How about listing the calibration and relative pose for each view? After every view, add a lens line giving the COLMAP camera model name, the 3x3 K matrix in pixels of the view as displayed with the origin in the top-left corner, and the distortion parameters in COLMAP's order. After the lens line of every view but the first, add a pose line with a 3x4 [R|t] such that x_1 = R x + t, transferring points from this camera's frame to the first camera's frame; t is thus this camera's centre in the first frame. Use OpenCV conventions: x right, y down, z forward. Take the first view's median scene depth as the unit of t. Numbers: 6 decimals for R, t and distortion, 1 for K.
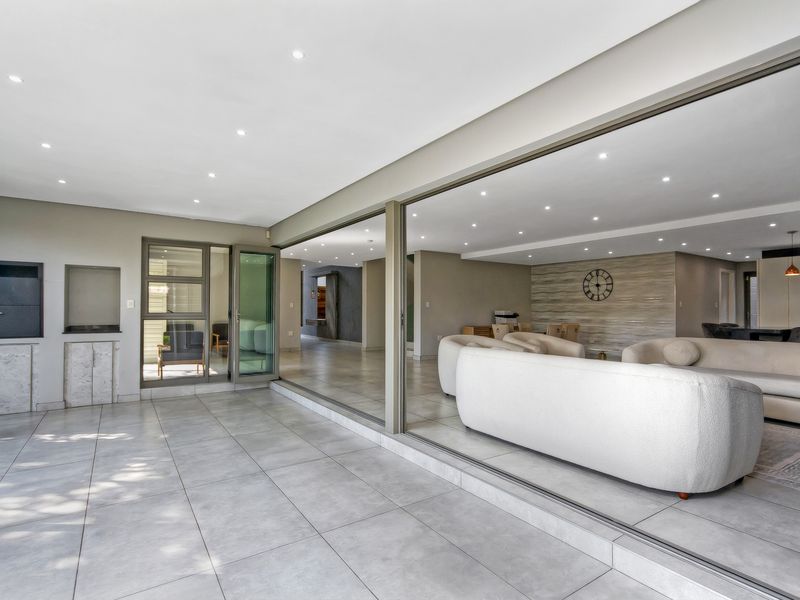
lens RADIAL K [[425.6, 0, 399.3], [0, 425.6, 302.0], [0, 0, 1]] dist [0.016731, -0.000400]
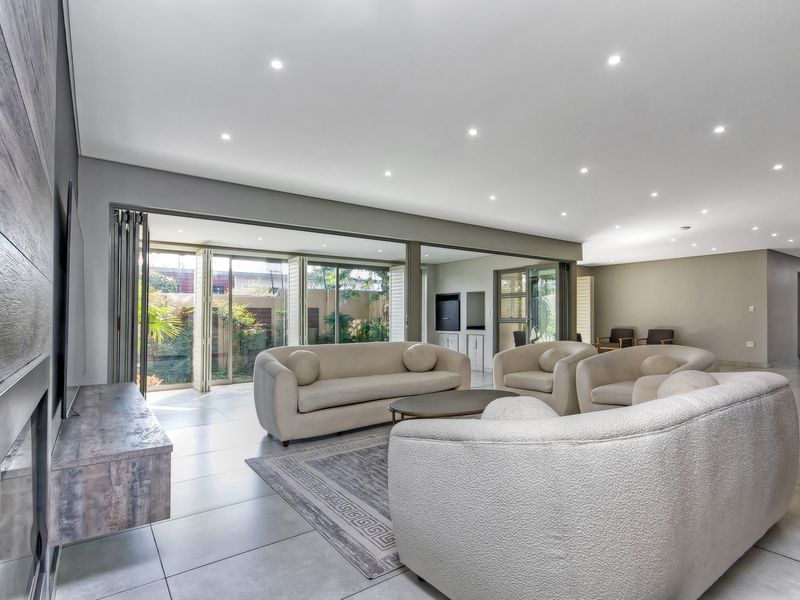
lens RADIAL K [[425.6, 0, 405.2], [0, 425.6, 301.5], [0, 0, 1]] dist [0.016731, -0.000400]
pose [[0.040575, -0.046656, -0.998087, 0.996866], [0.022271, 0.998703, -0.045779, 0.029690], [0.998928, -0.020371, 0.041561, 0.629202]]
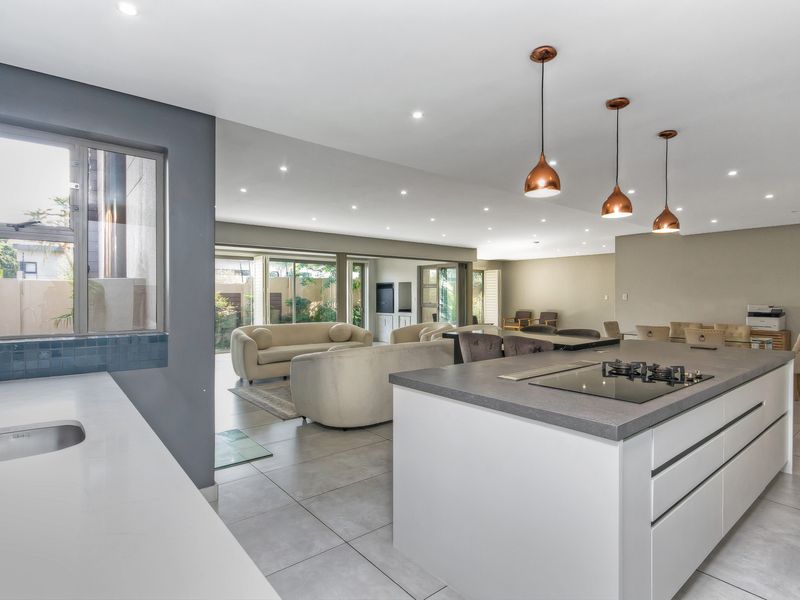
lens RADIAL K [[425.6, 0, 395.7], [0, 425.6, 301.7], [0, 0, 1]] dist [0.016731, -0.000400]
pose [[0.085530, 0.004520, -0.996325, 1.448987], [0.018348, 0.999813, 0.006111, 0.003263], [0.996167, -0.018803, 0.085431, 0.749481]]
